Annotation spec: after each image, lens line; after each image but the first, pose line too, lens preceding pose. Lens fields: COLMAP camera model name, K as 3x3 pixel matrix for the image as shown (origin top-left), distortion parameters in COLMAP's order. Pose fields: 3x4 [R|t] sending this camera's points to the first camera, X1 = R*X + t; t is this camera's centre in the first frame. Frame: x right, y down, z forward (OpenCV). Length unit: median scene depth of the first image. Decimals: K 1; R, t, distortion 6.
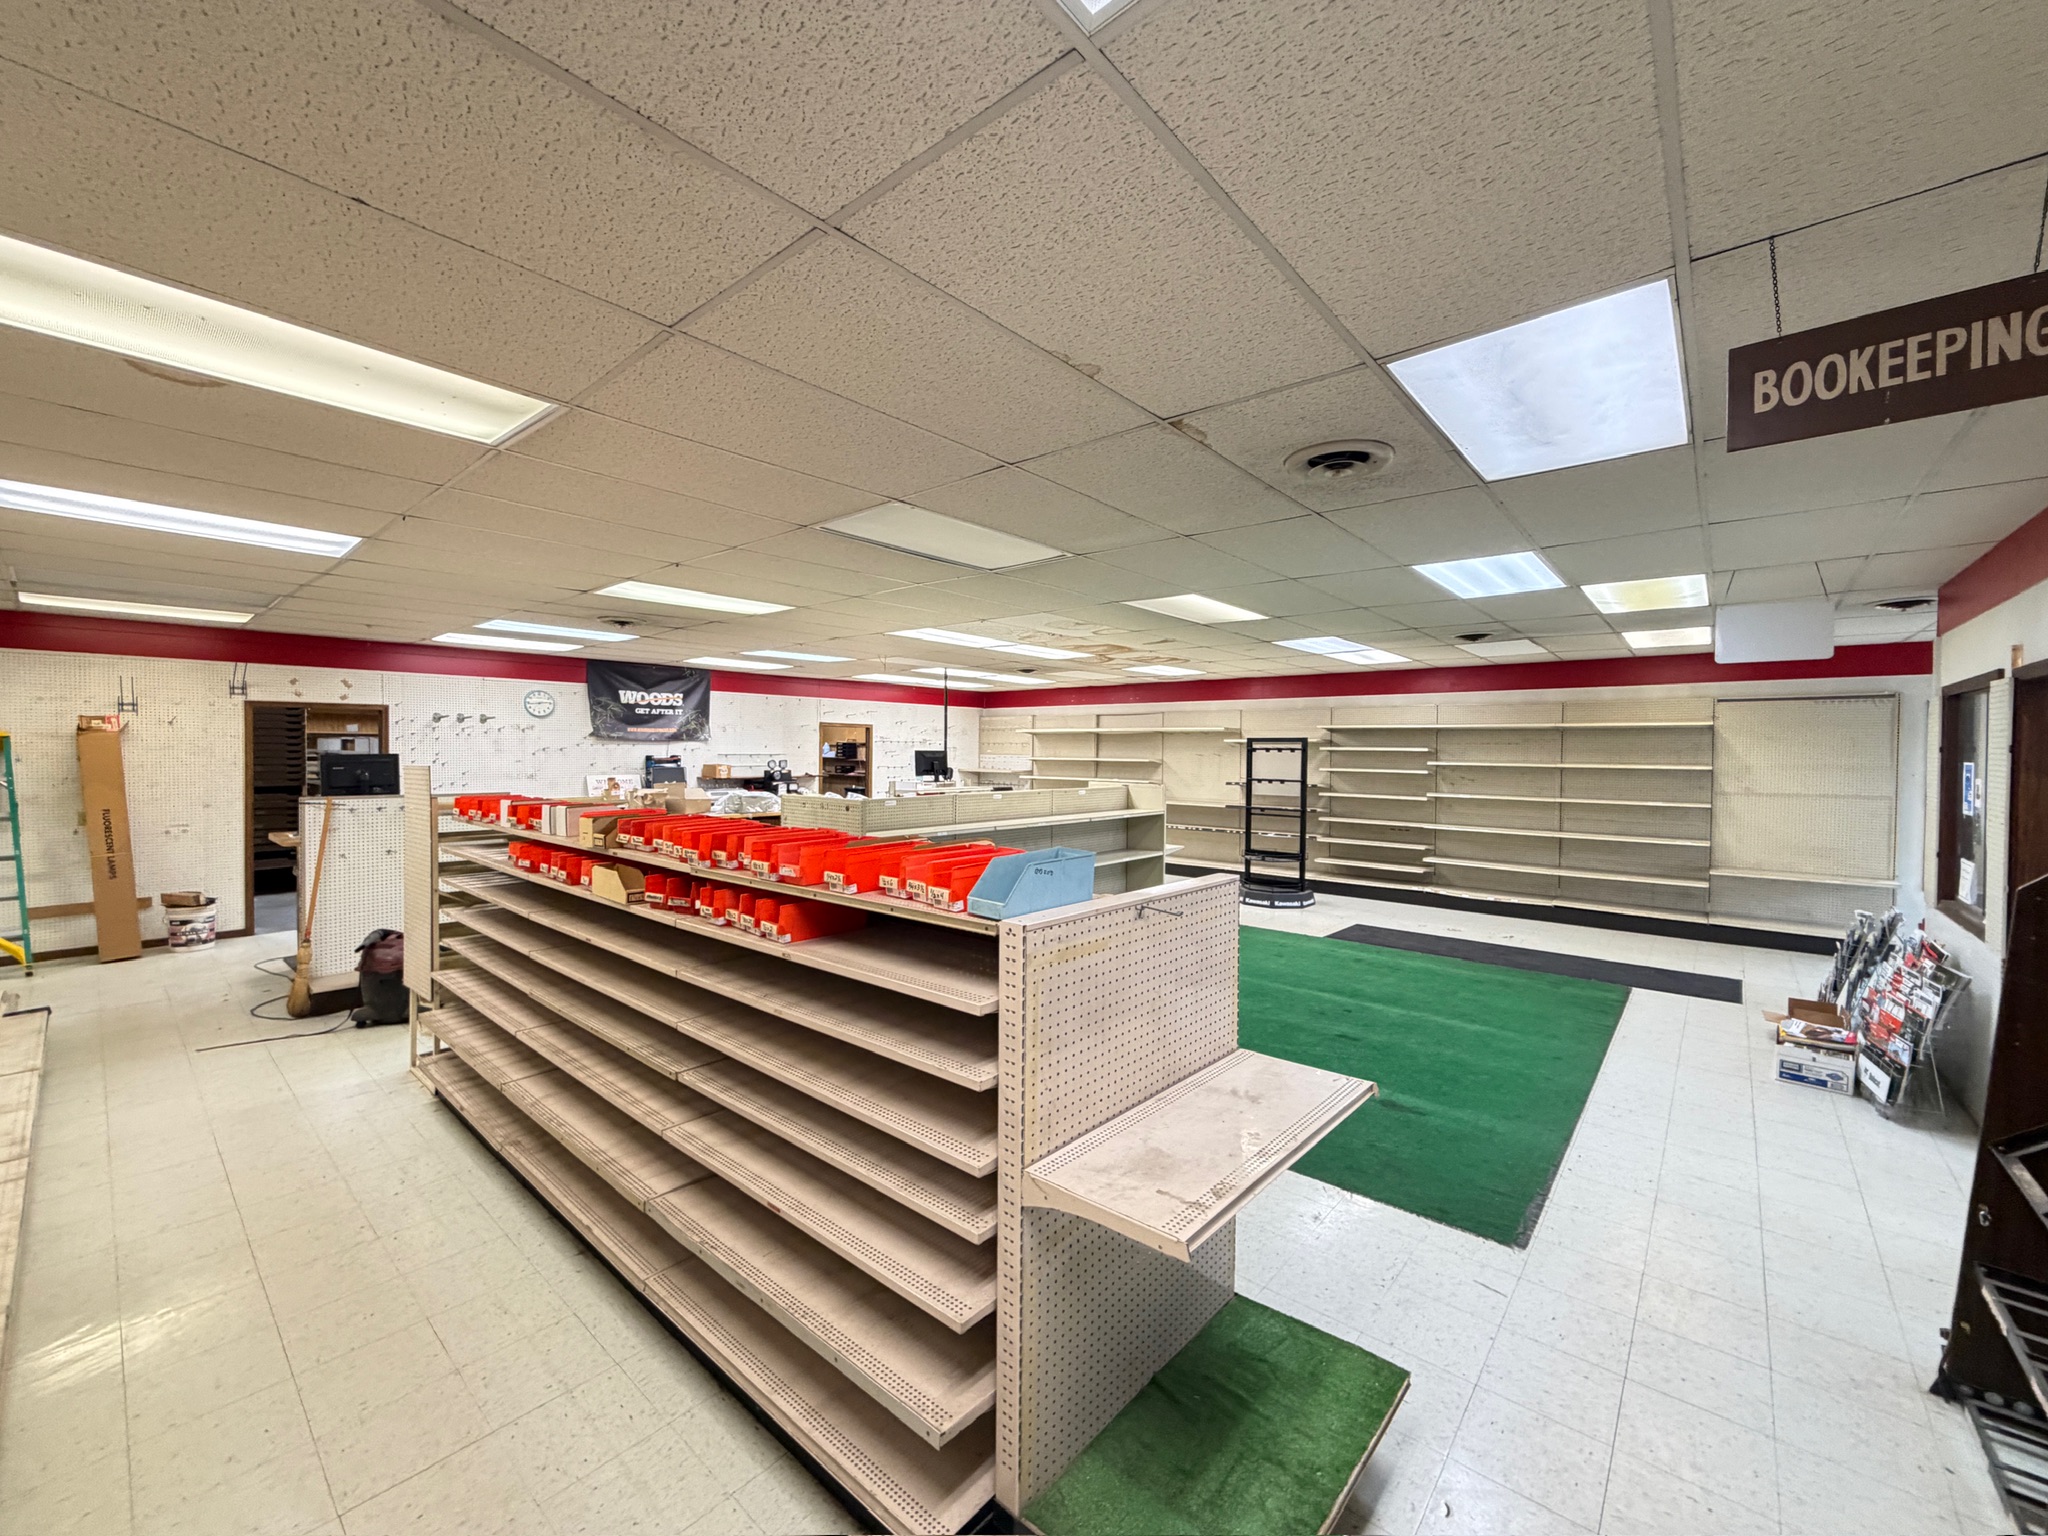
lens RADIAL K [[812.6, 0, 1022.6], [0, 812.6, 764.2], [0, 0, 1]] dist [0.001611, -0.000267]
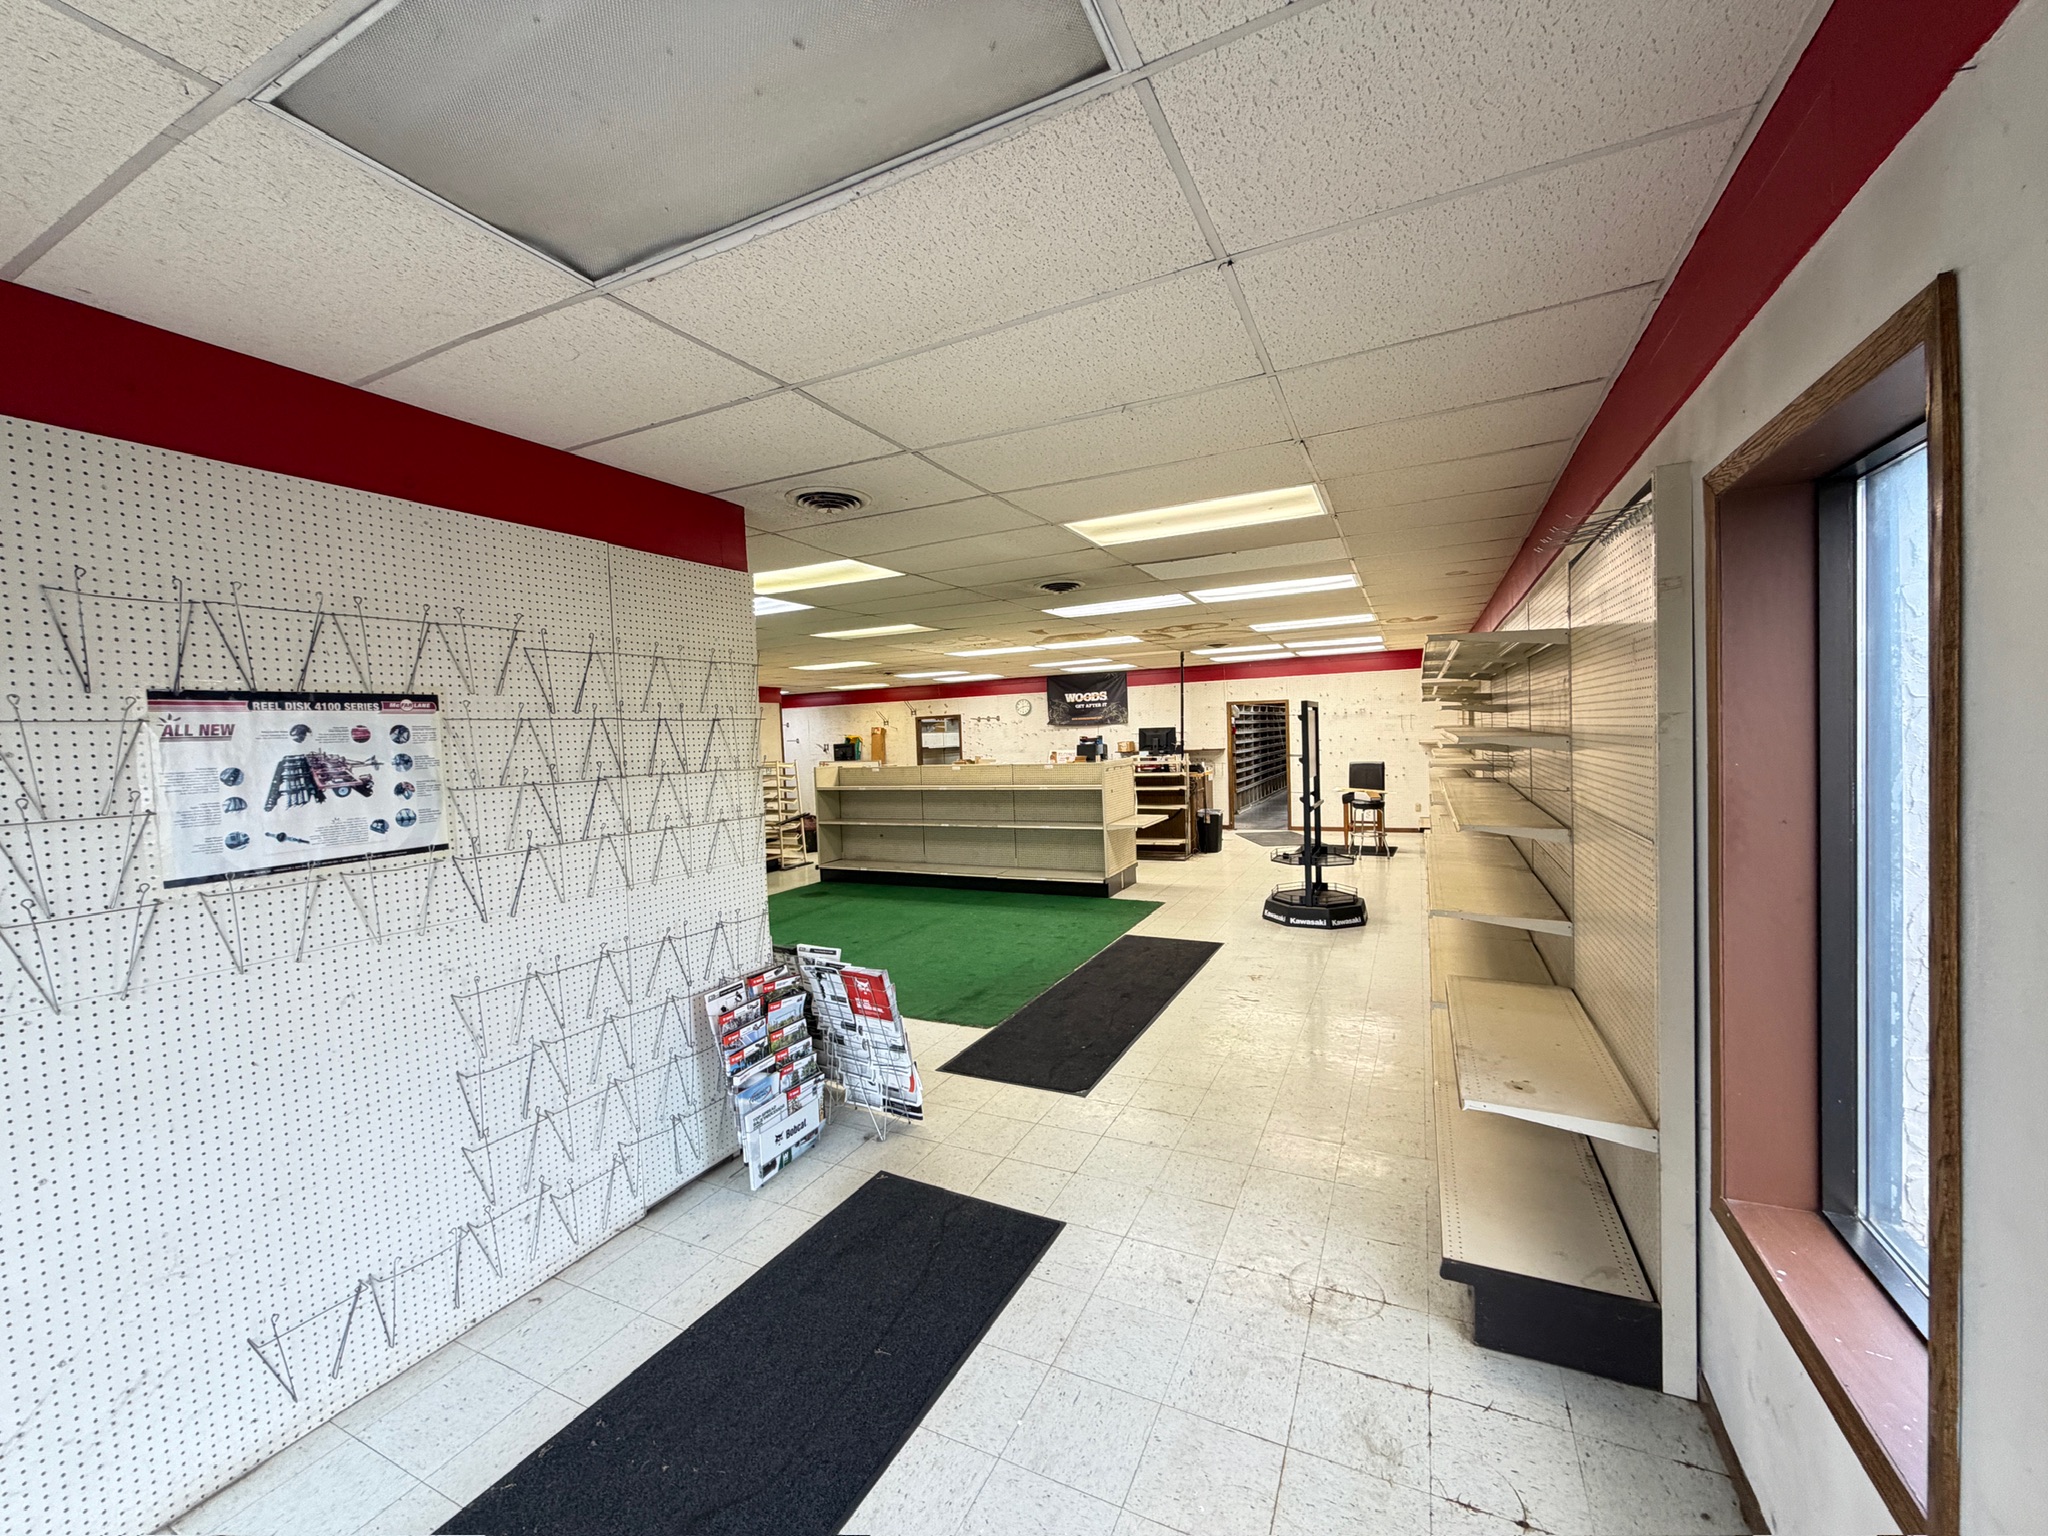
lens RADIAL K [[812.6, 0, 1024.6], [0, 812.6, 762.6], [0, 0, 1]] dist [0.001611, -0.000267]
pose [[0.249258, 0.017518, -0.968279, 0.933933], [0.017484, 0.999592, 0.022585, 0.001117], [0.968279, -0.022559, 0.248850, 0.540425]]
